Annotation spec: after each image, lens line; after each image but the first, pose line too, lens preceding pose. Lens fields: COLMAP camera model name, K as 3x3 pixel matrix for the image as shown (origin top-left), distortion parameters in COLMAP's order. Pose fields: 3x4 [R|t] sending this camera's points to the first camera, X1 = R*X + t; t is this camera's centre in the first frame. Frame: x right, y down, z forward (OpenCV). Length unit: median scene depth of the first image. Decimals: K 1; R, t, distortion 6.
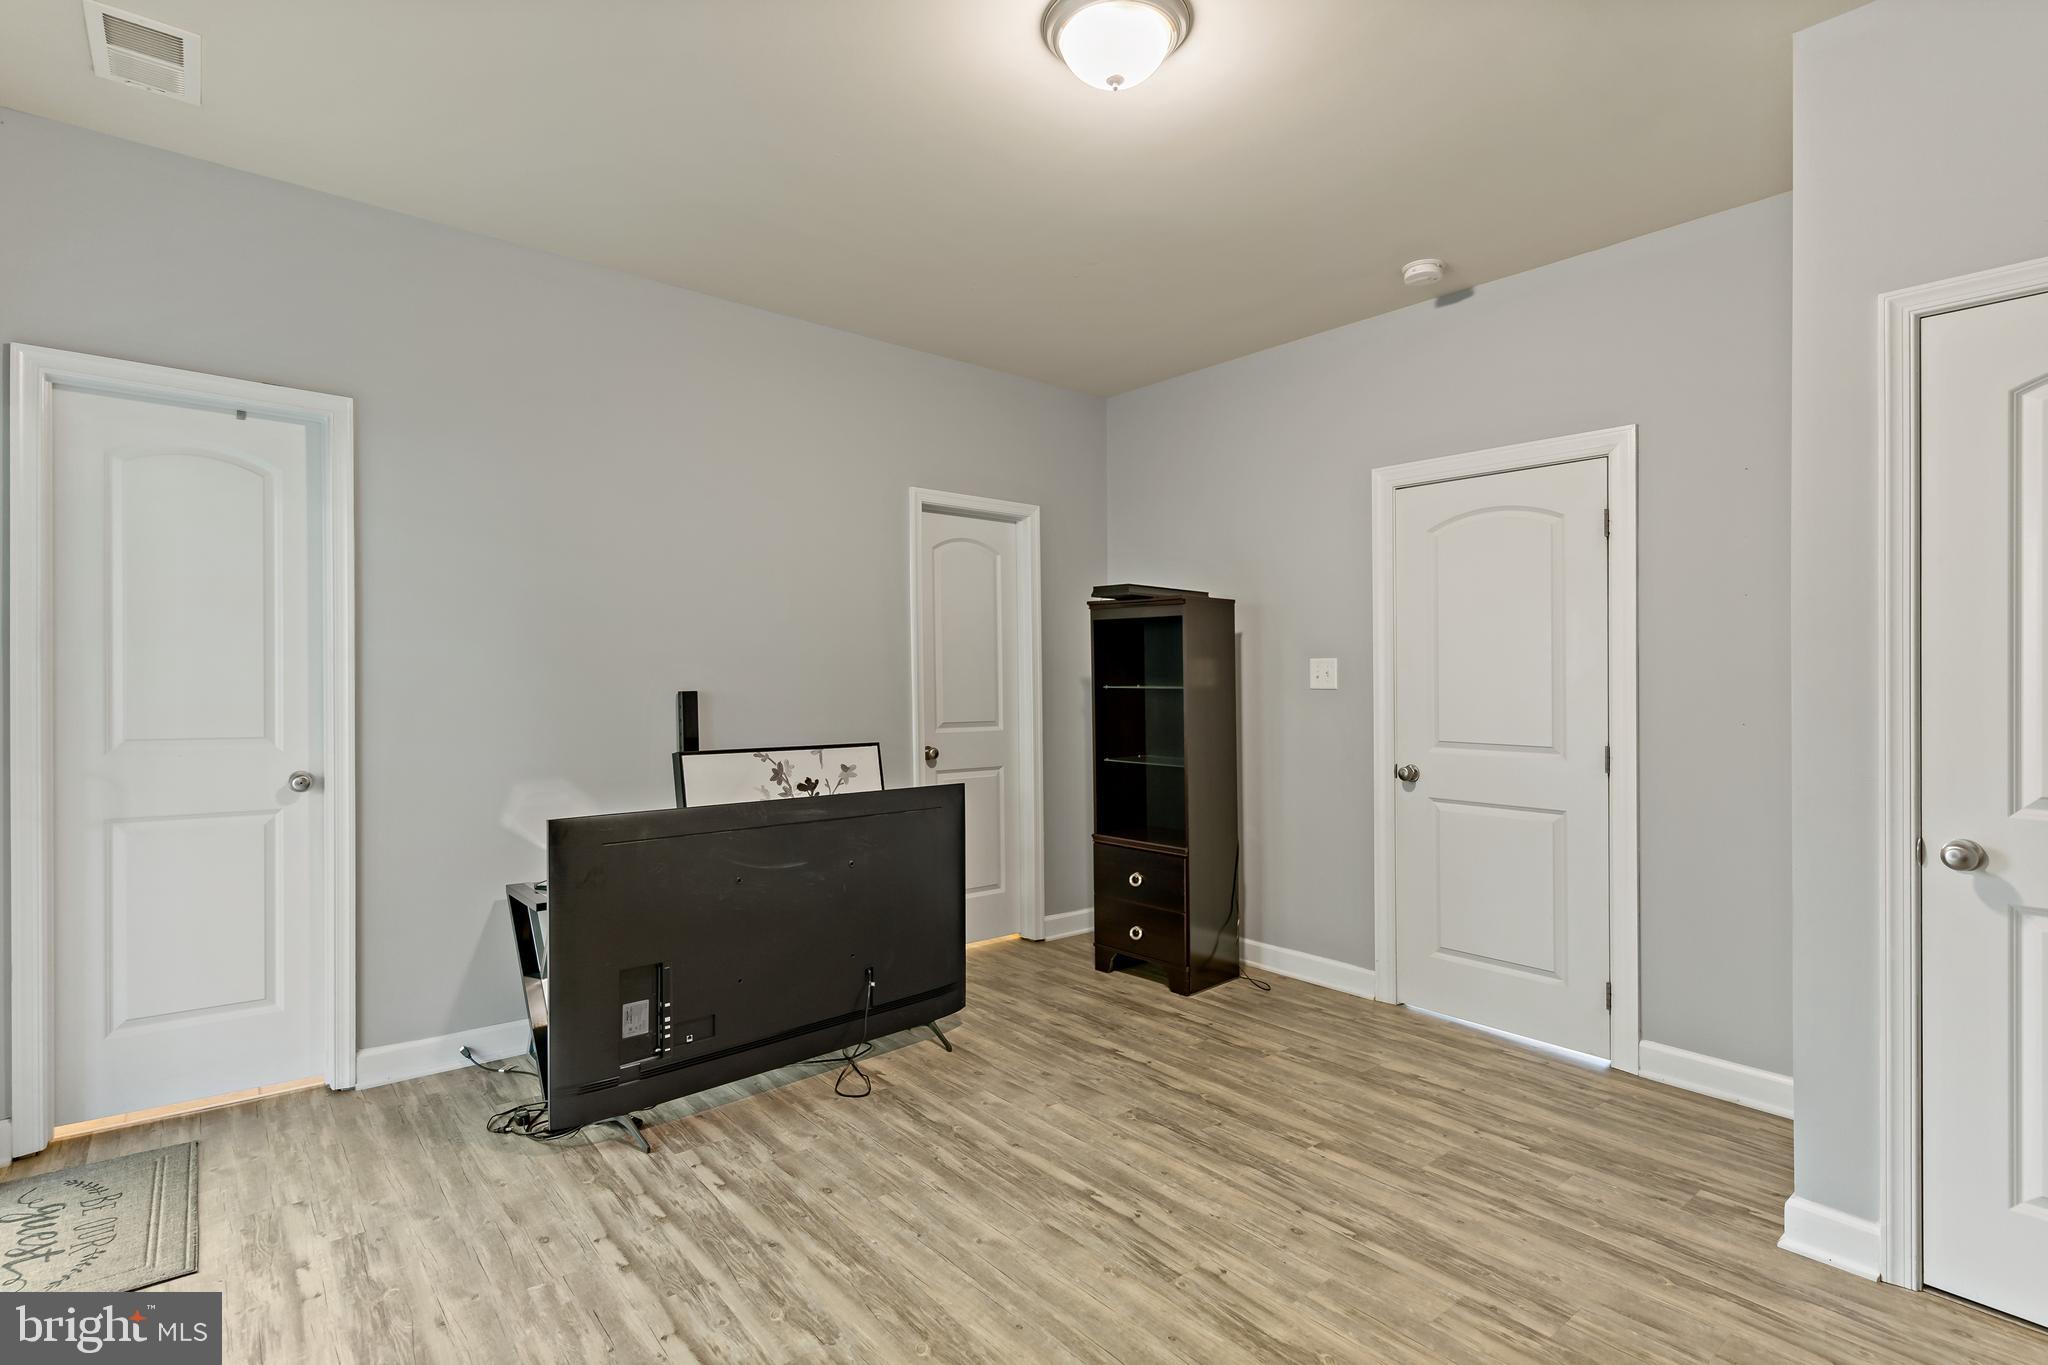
lens RADIAL K [[987.3, 0, 1019.5], [0, 987.3, 659.8], [0, 0, 1]] dist [0.004331, 0.000030]
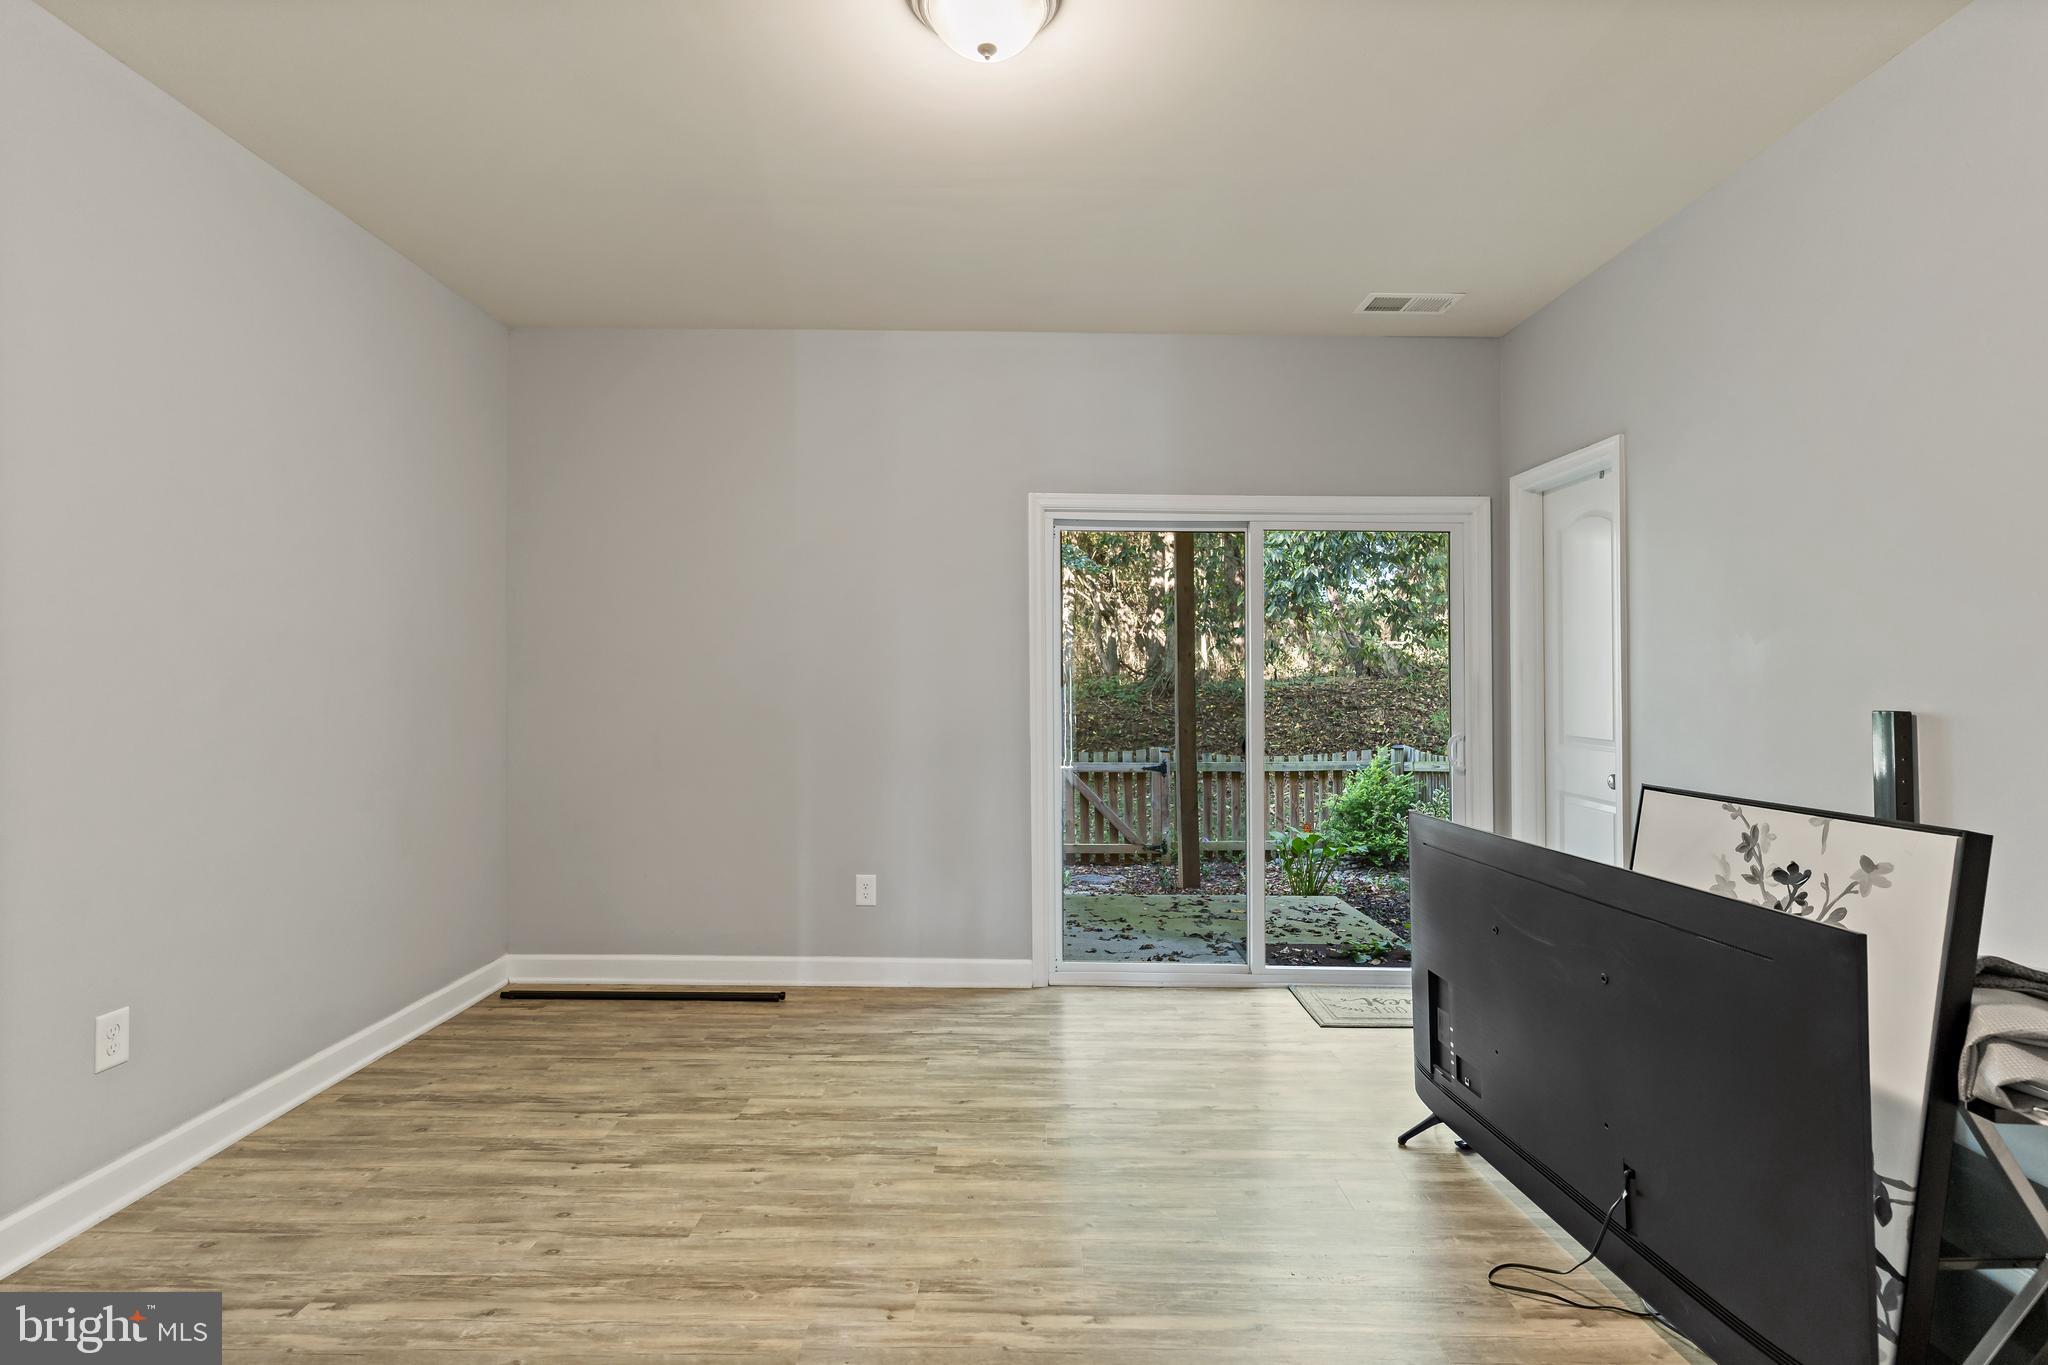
lens RADIAL K [[992.4, 0, 1011.4], [0, 992.4, 690.6], [0, 0, 1]] dist [-0.001357, 0.000183]
pose [[-0.647240, -0.010554, -0.762213, 0.813653], [-0.002607, 0.999929, -0.011631, 0.045049], [0.762282, -0.005540, -0.647221, 1.628564]]
